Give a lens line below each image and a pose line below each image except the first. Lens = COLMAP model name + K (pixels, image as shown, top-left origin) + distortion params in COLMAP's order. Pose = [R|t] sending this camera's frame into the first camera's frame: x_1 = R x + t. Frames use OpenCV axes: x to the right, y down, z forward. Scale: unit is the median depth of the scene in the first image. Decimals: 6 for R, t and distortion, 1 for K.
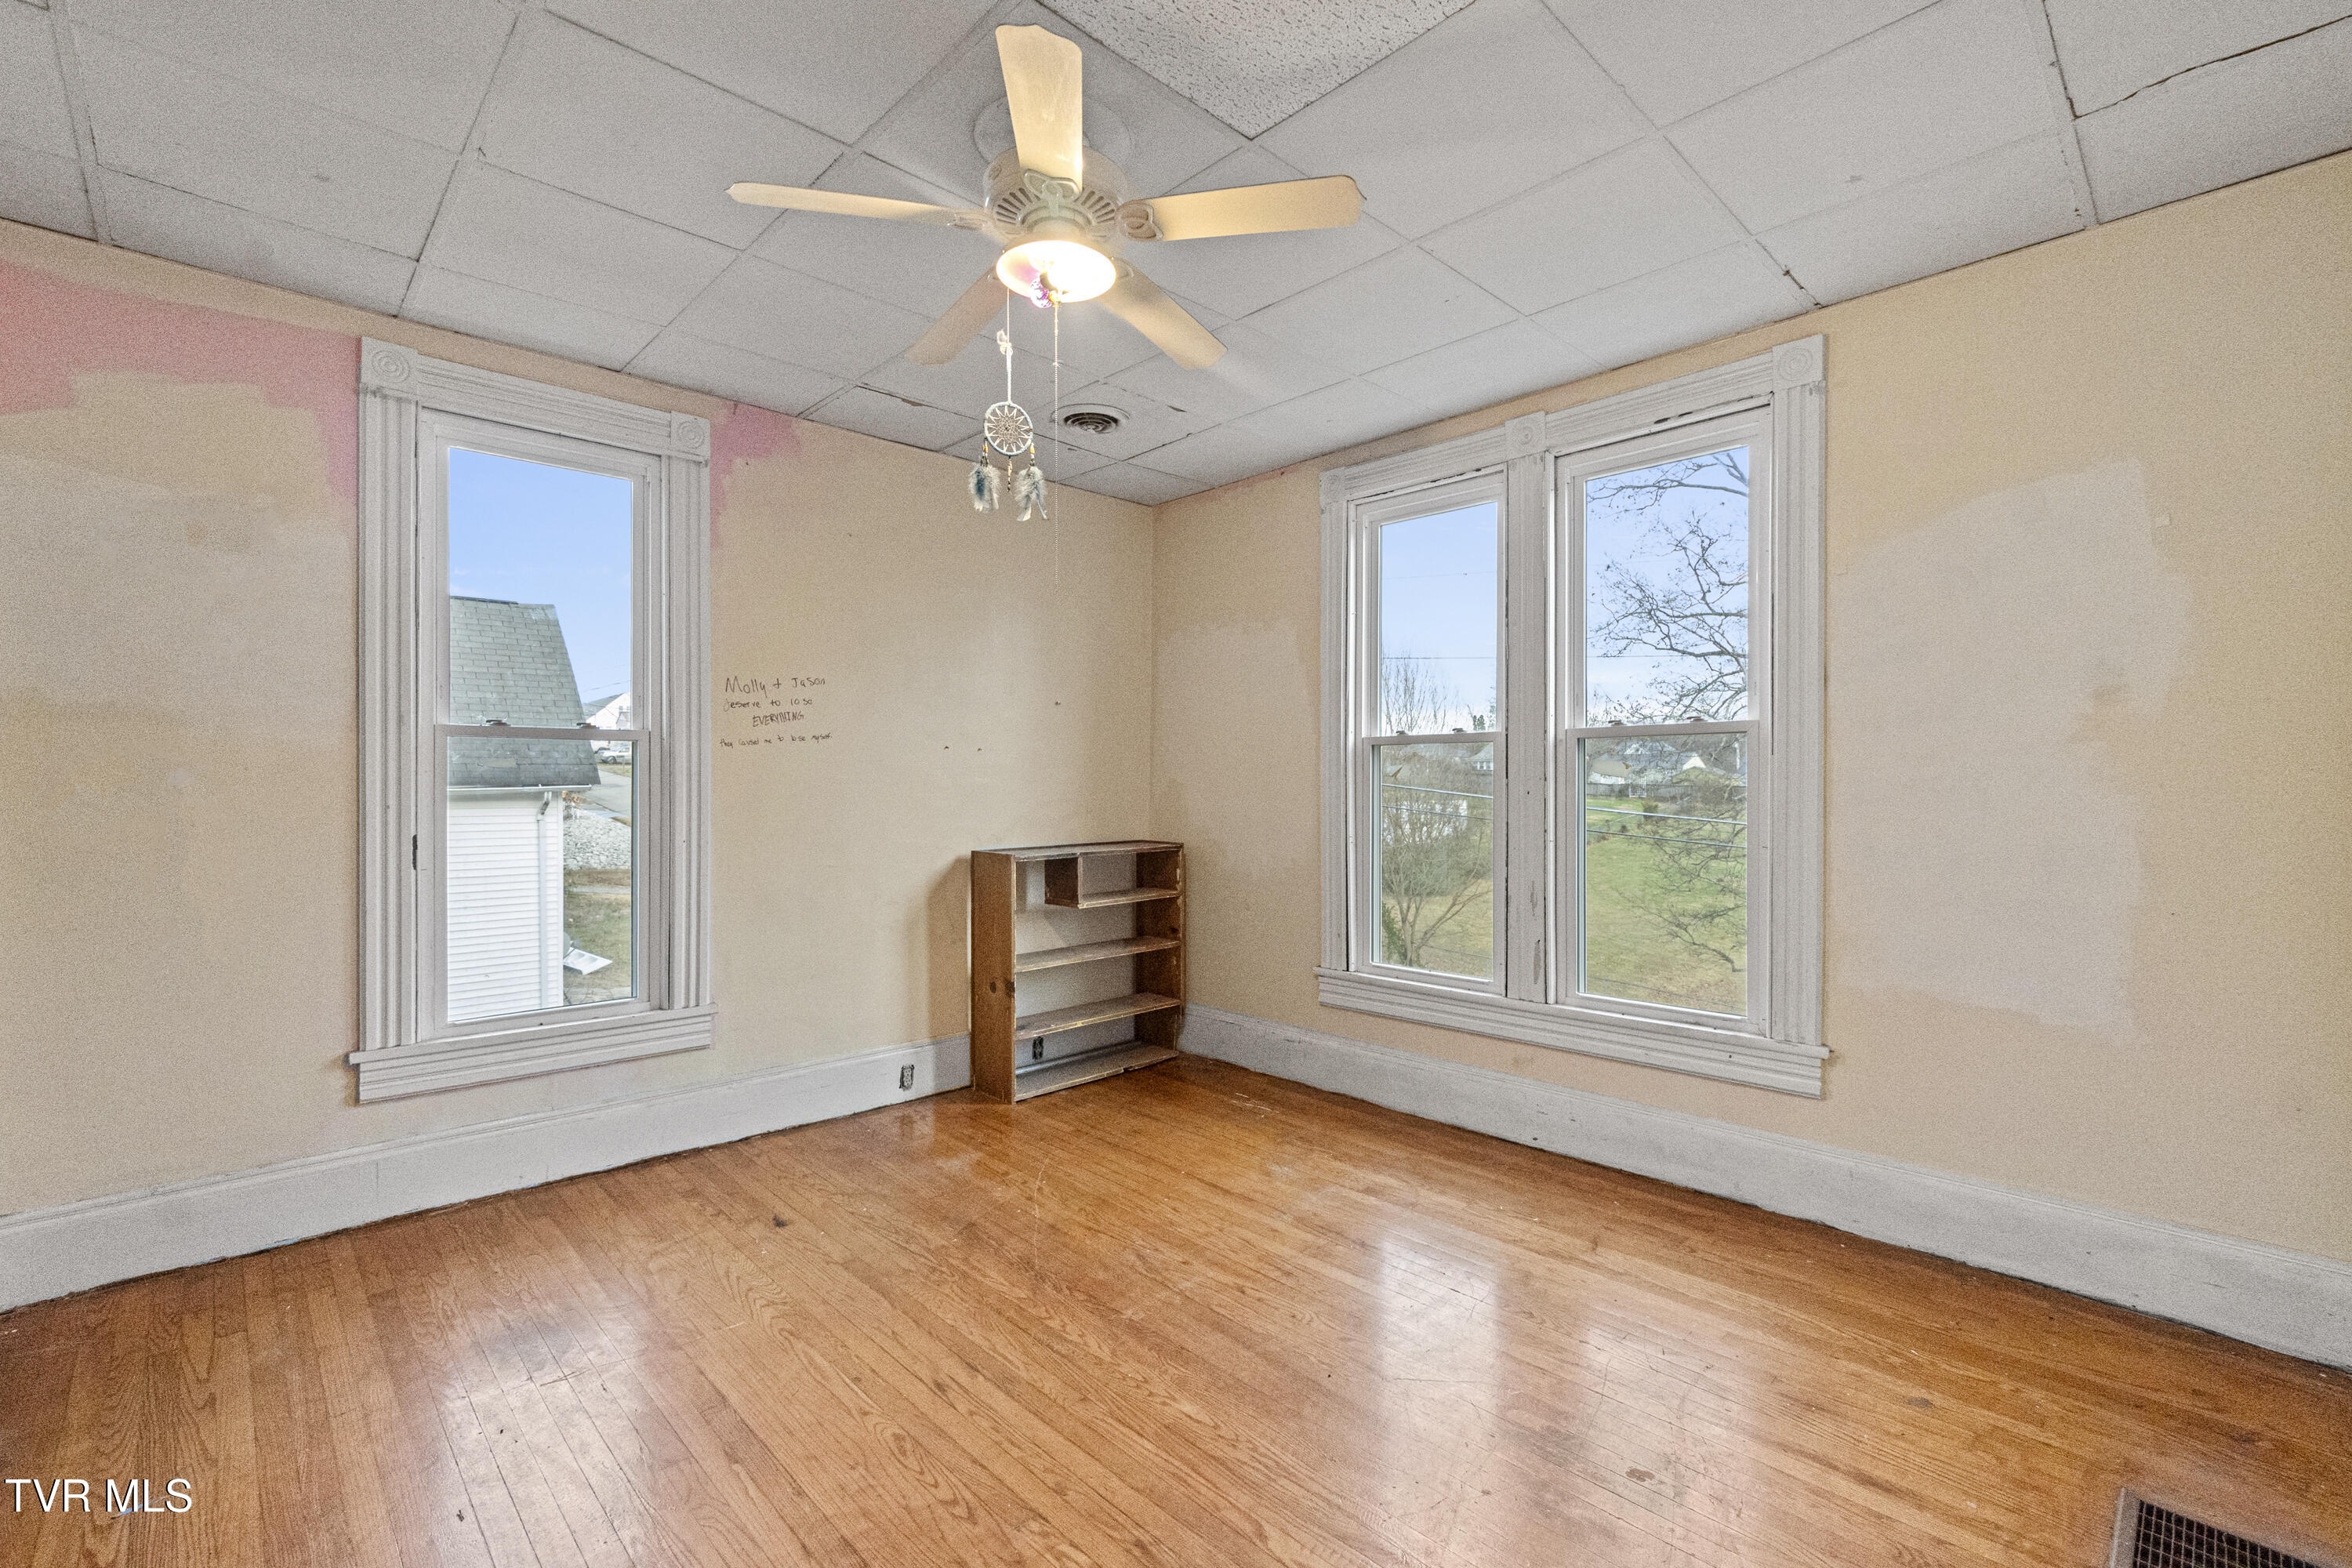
lens RADIAL K [[1022.2, 0, 1174.7], [0, 1022.2, 788.4], [0, 0, 1]] dist [-0.001769, 0.000622]
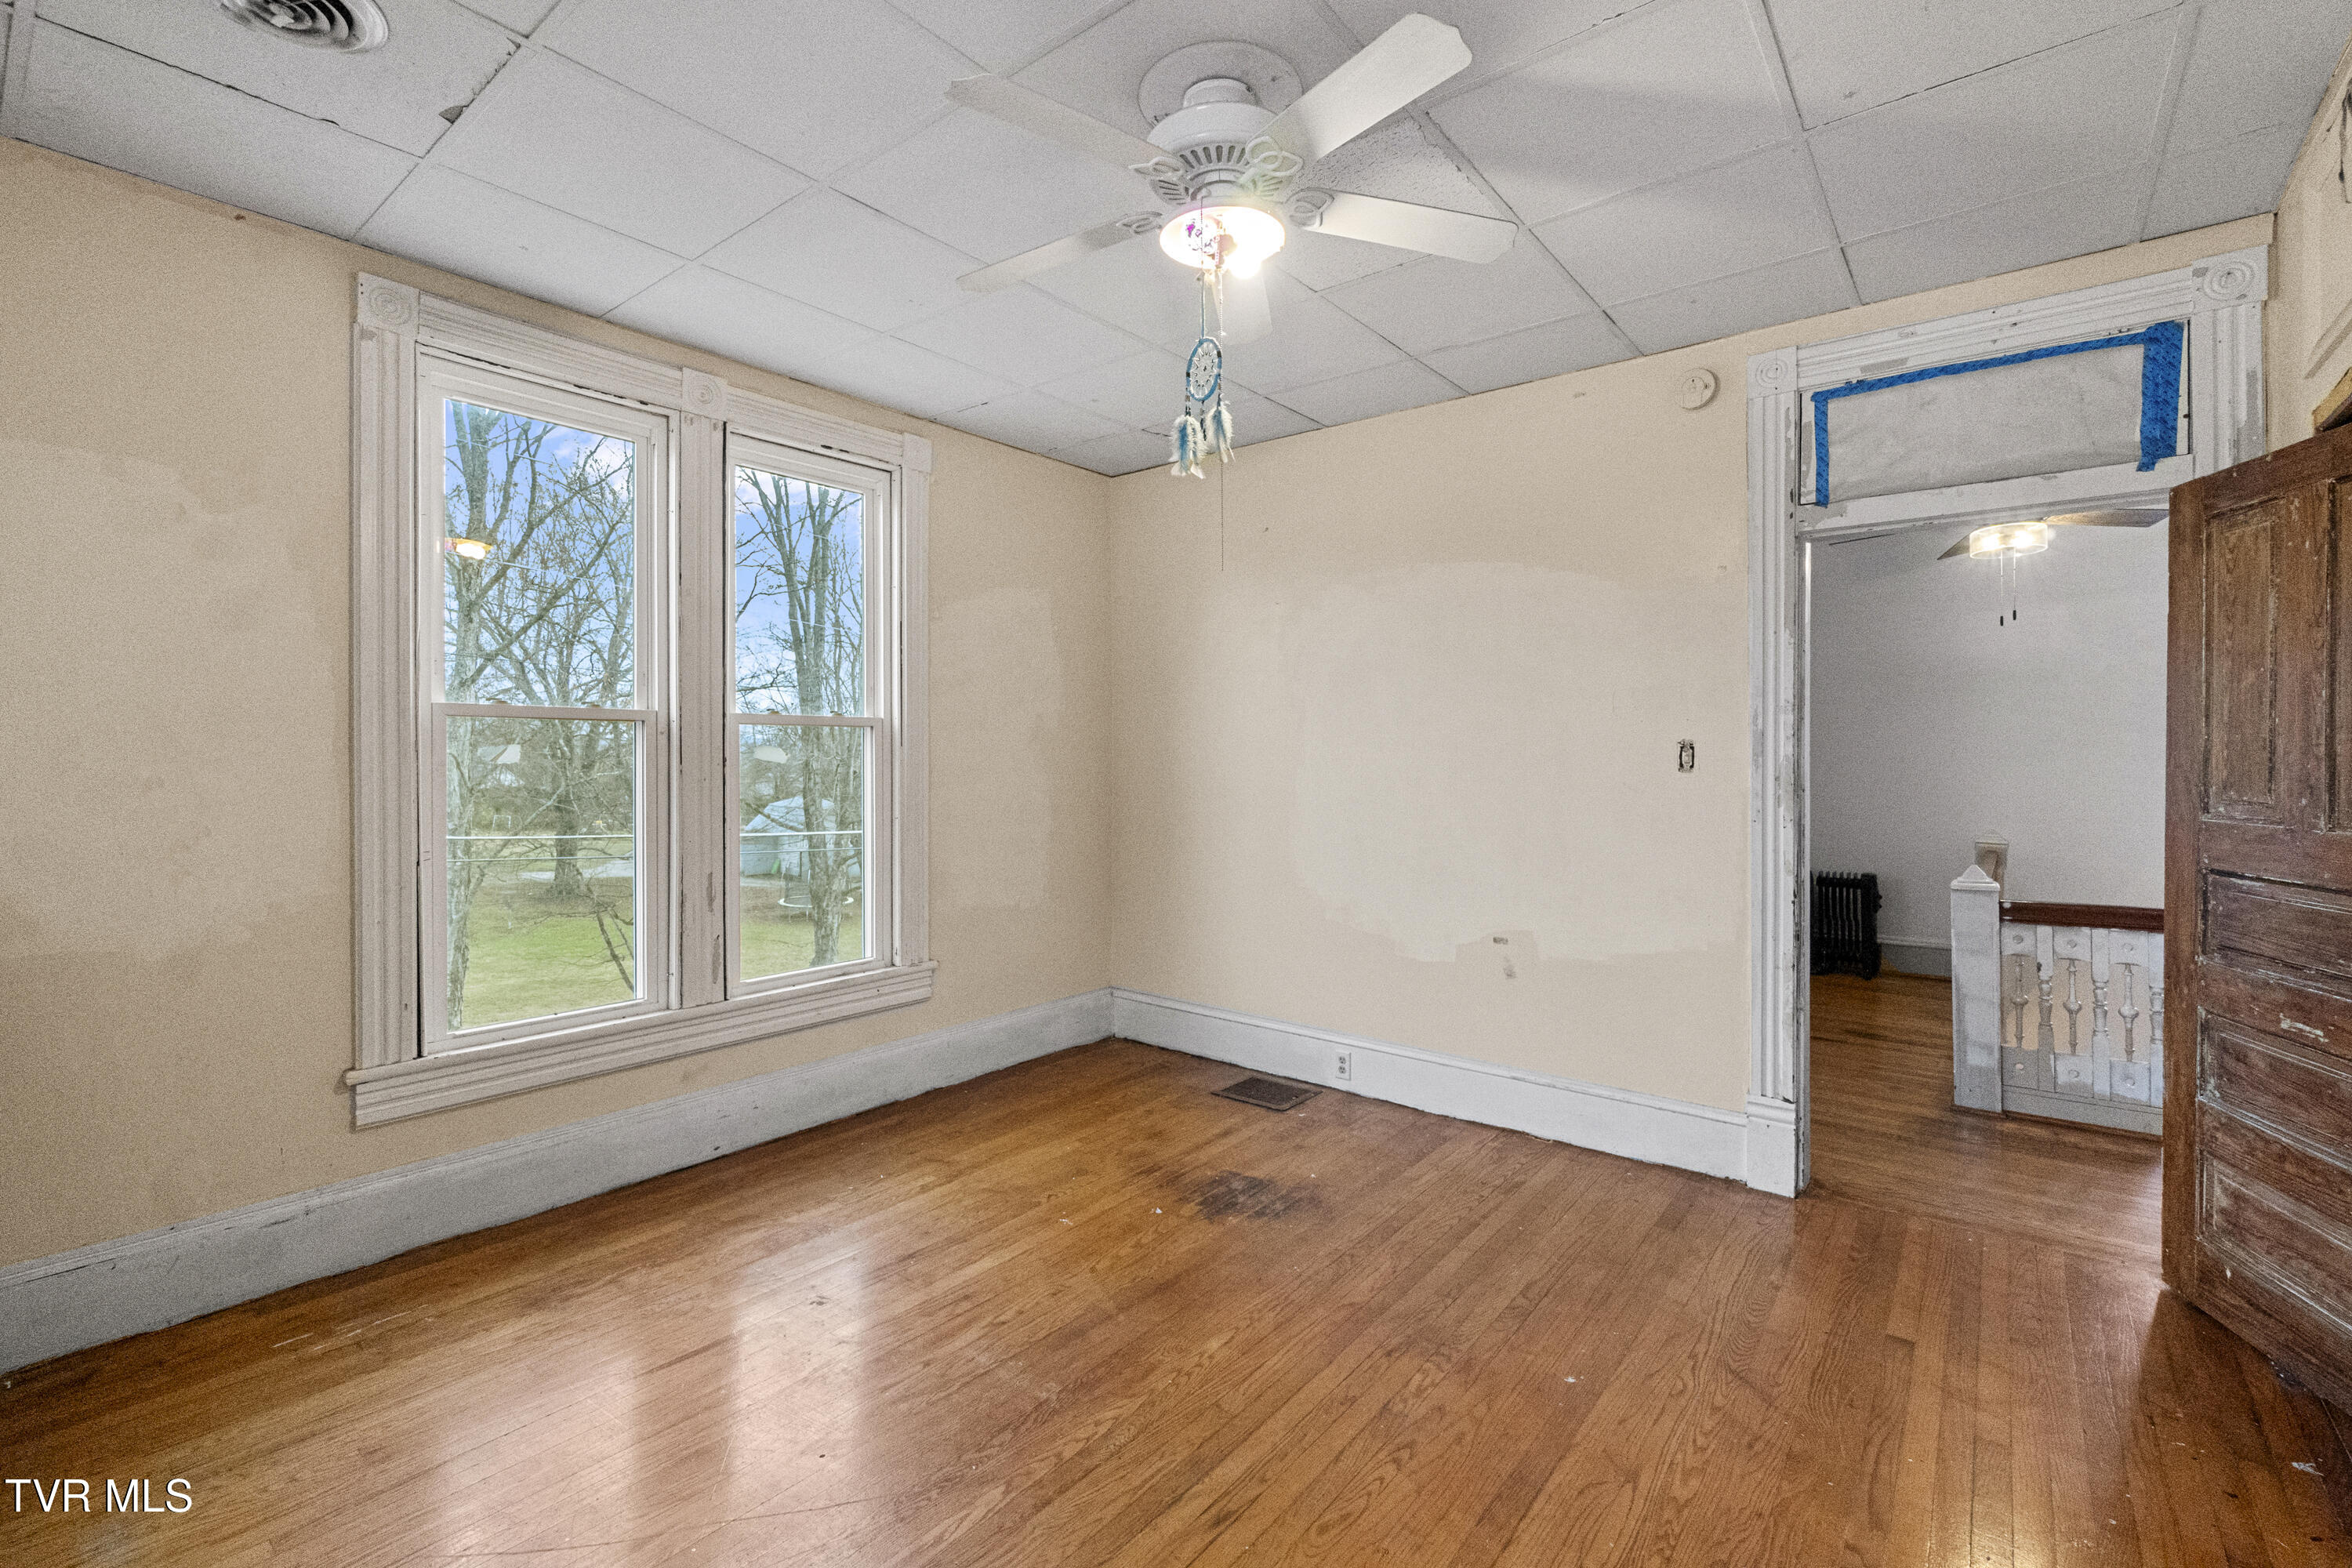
lens RADIAL K [[1022.2, 0, 1175.6], [0, 1022.2, 765.0], [0, 0, 1]] dist [-0.001769, 0.000622]
pose [[-0.125796, -0.000958, 0.992056, -0.672706], [0.007910, 0.999967, 0.001968, -0.008301], [-0.992025, 0.008095, -0.125785, 0.743028]]
